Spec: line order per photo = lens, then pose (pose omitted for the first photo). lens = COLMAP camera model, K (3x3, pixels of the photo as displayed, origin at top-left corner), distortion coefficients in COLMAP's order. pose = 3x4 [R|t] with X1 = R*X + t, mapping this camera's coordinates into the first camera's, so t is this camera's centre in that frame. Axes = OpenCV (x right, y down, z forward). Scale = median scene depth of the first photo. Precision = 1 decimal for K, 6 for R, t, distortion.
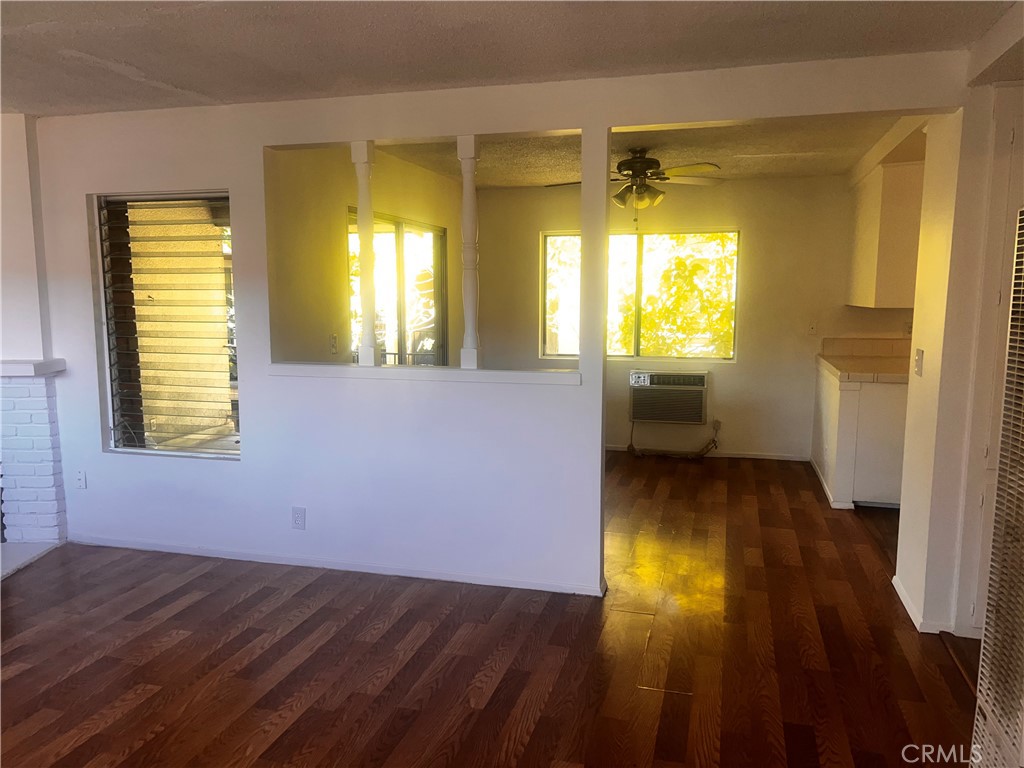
lens RADIAL K [[777.9, 0, 512.0], [0, 777.9, 384.0], [0, 0, 1]] dist [-0.000342, -0.000730]
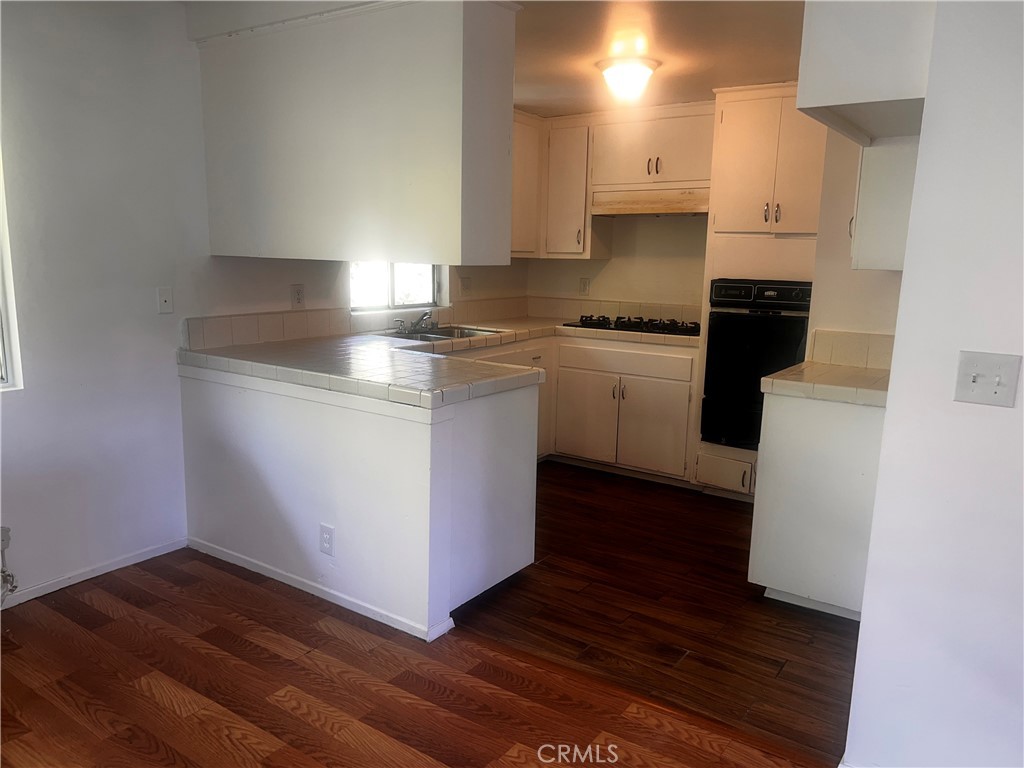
lens RADIAL K [[777.9, 0, 512.0], [0, 777.9, 384.0], [0, 0, 1]] dist [-0.000342, -0.000730]
pose [[0.332706, -0.156579, 0.929941, -0.036960], [0.093827, 0.986723, 0.132571, -0.077294], [-0.938351, 0.043147, 0.342980, 0.723239]]
